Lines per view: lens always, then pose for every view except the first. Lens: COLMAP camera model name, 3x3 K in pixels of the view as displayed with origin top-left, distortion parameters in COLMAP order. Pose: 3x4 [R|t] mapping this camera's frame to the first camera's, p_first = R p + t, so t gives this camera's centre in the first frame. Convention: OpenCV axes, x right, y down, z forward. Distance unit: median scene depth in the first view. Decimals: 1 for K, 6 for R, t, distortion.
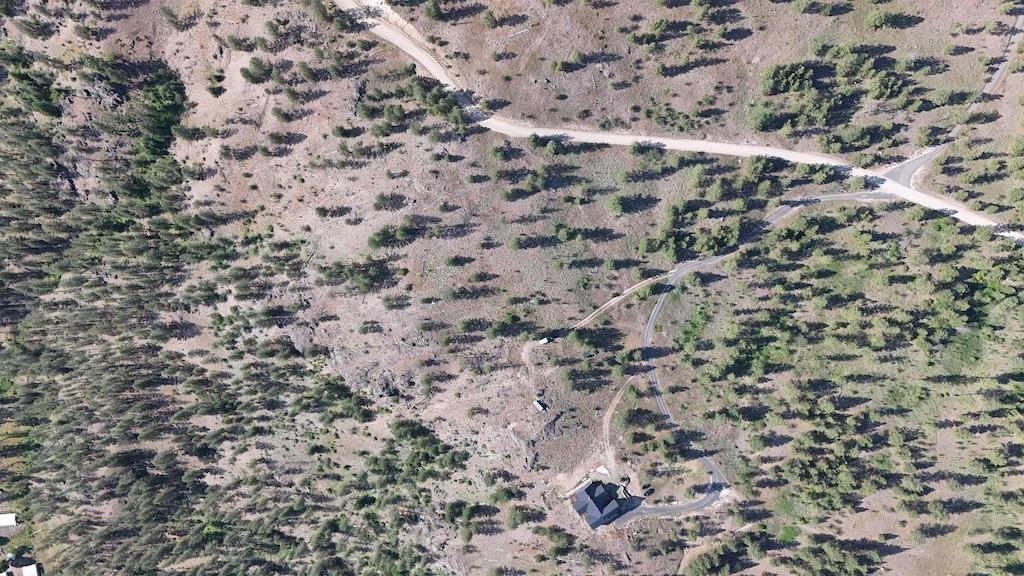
lens RADIAL K [[751.1, 0, 509.9], [0, 751.1, 289.6], [0, 0, 1]] dist [0.061217, -0.047347]
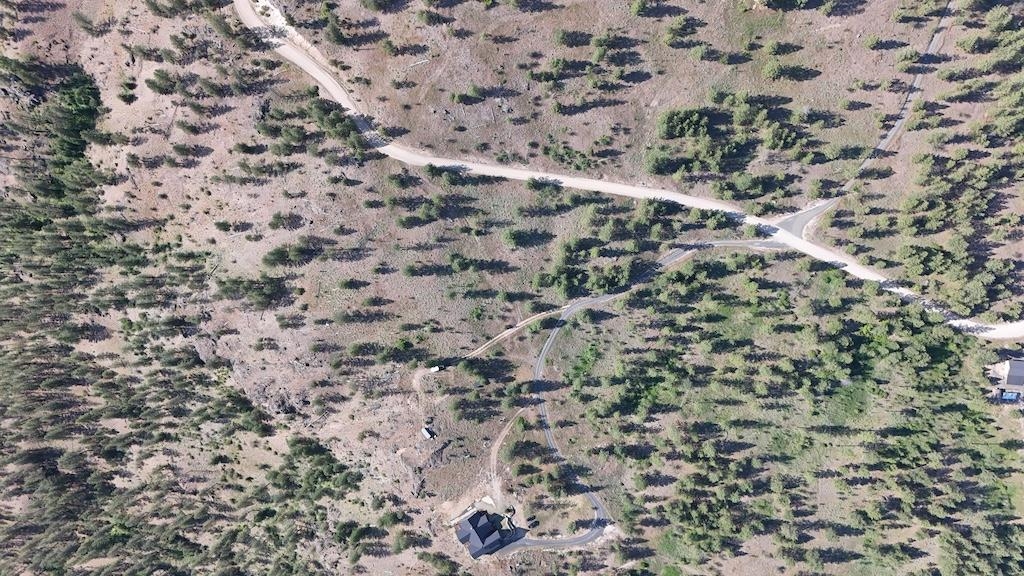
lens RADIAL K [[751.1, 0, 515.1], [0, 751.1, 287.3], [0, 0, 1]] dist [0.061217, -0.047347]
pose [[0.998397, 0.056580, -0.001169, 0.146379], [-0.056577, 0.998395, 0.002465, -0.048347], [0.001307, -0.002395, 0.999996, -0.001926]]
